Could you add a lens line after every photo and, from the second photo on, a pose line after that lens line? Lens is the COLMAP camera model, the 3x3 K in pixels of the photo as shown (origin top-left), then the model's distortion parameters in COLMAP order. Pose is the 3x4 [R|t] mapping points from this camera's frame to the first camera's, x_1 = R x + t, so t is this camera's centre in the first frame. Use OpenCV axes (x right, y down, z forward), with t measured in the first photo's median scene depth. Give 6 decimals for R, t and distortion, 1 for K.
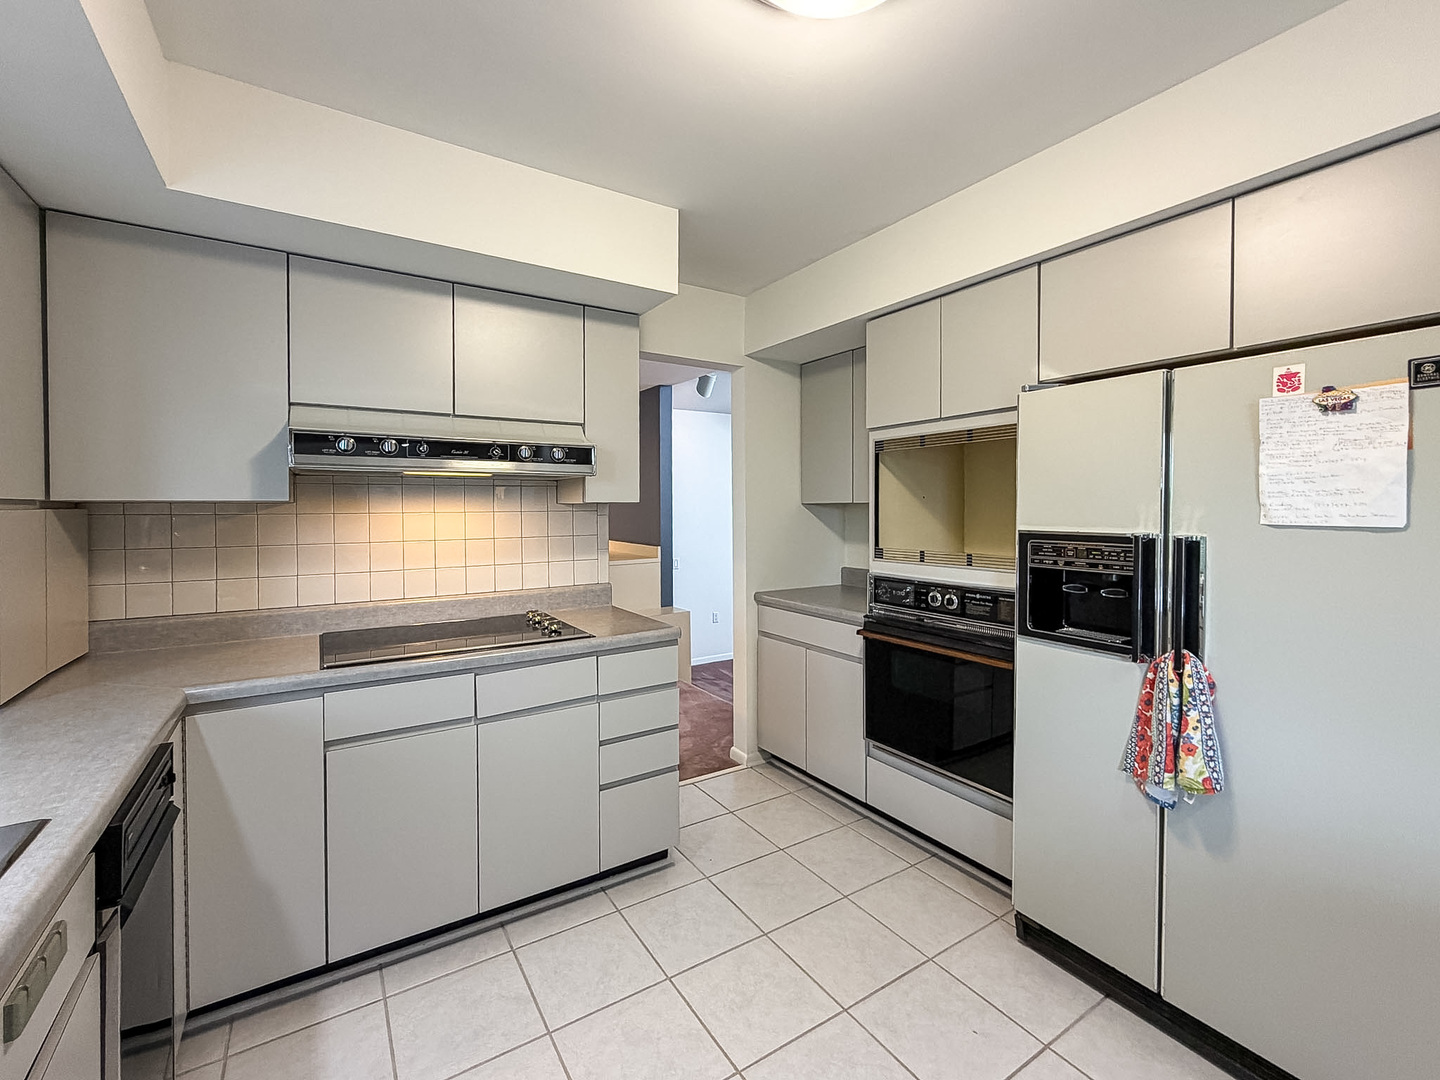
lens RADIAL K [[613.0, 0, 719.7], [0, 613.0, 520.3], [0, 0, 1]] dist [0.001157, 0.000144]
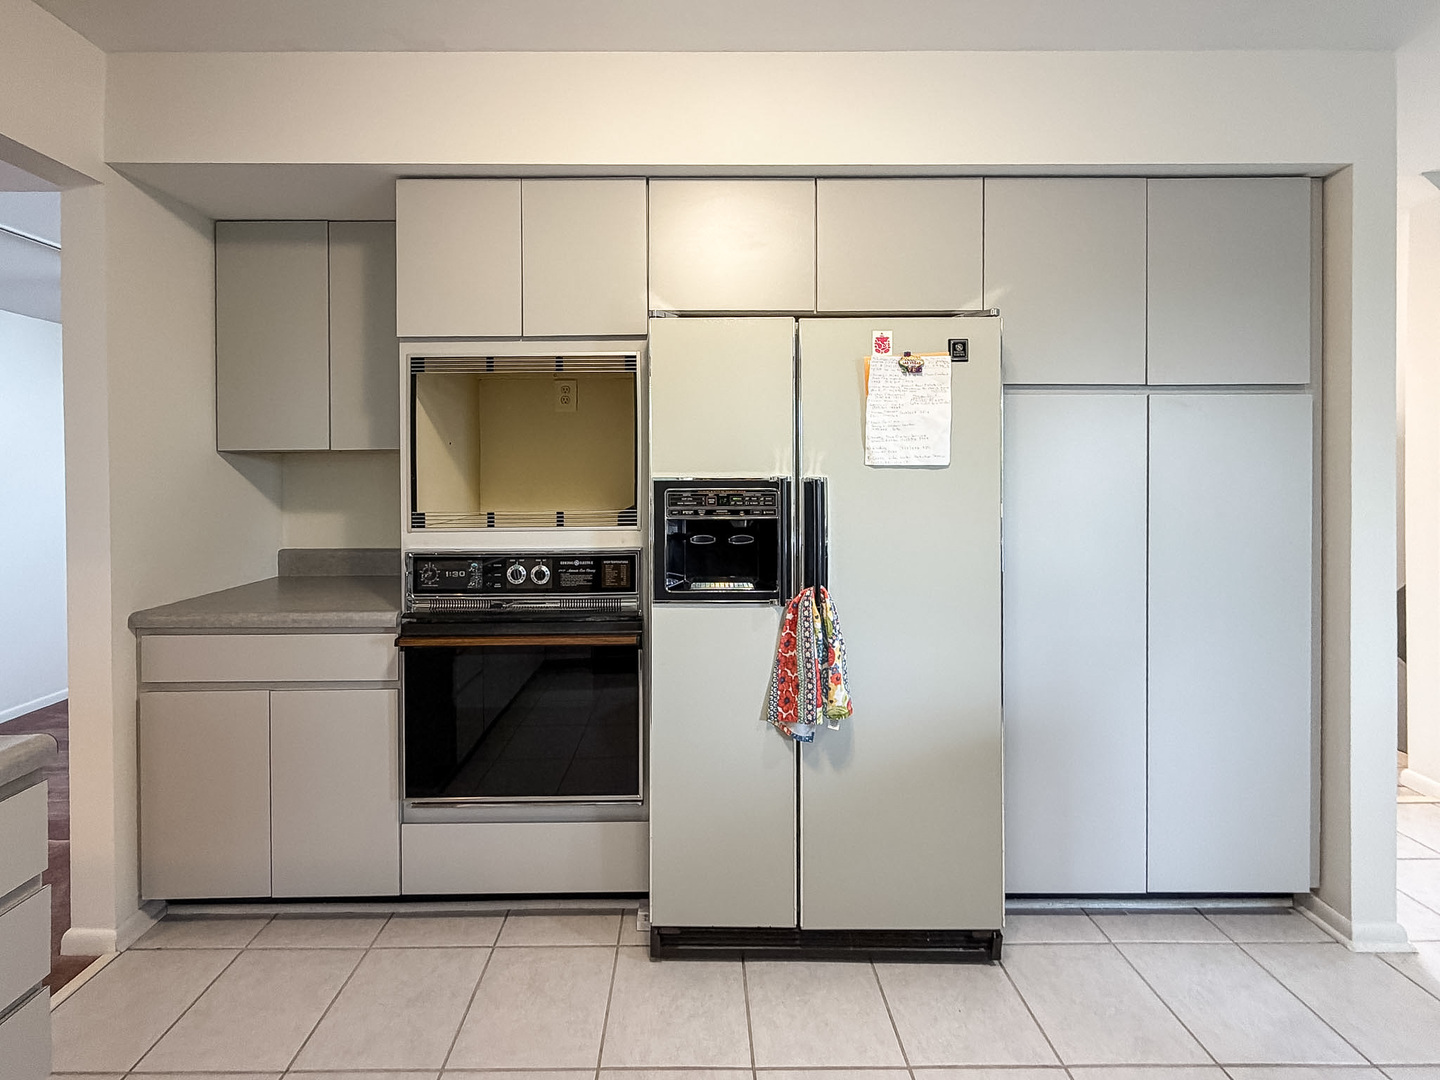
lens RADIAL K [[613.0, 0, 670.3], [0, 613.0, 471.0], [0, 0, 1]] dist [0.001157, 0.000144]
pose [[0.550709, -0.007143, 0.834667, -0.209960], [0.024188, 0.999680, -0.007404, 0.012862], [-0.834347, 0.024266, 0.550706, 0.503987]]
